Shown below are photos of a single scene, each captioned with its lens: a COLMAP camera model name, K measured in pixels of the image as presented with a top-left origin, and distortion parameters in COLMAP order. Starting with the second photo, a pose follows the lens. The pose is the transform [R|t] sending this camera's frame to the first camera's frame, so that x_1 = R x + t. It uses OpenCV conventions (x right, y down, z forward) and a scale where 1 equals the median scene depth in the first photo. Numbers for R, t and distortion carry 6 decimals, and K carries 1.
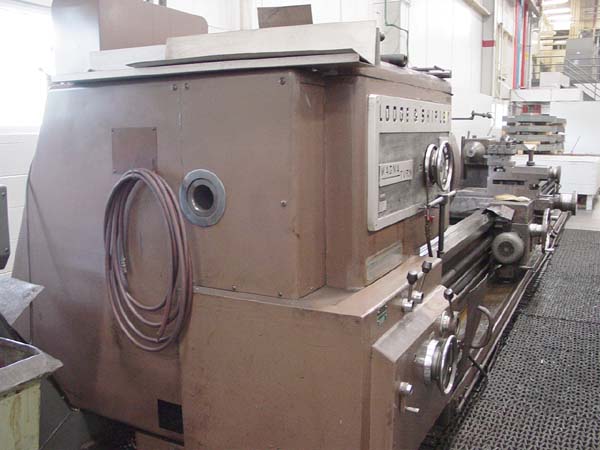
lens RADIAL K [[593.8, 0, 300.0], [0, 593.8, 225.0], [0, 0, 1]] dist [-0.173006, 0.205526]
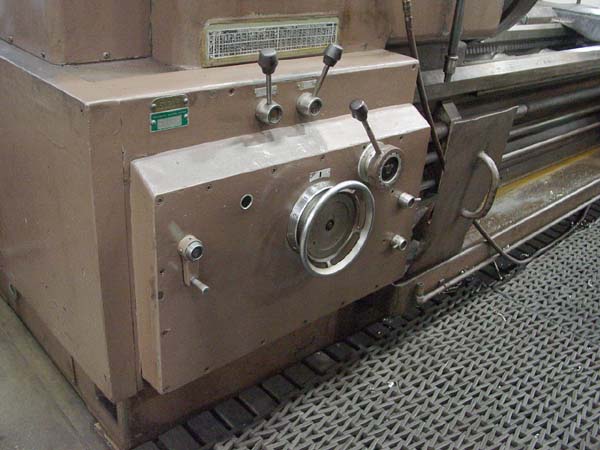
lens RADIAL K [[593.8, 0, 300.0], [0, 593.8, 225.0], [0, 0, 1]] dist [-0.173006, 0.205526]
pose [[0.942425, 0.218180, -0.253442, 0.098733], [-0.135426, 0.941929, 0.307293, 0.015869], [0.305769, -0.255278, 0.917245, 0.118888]]
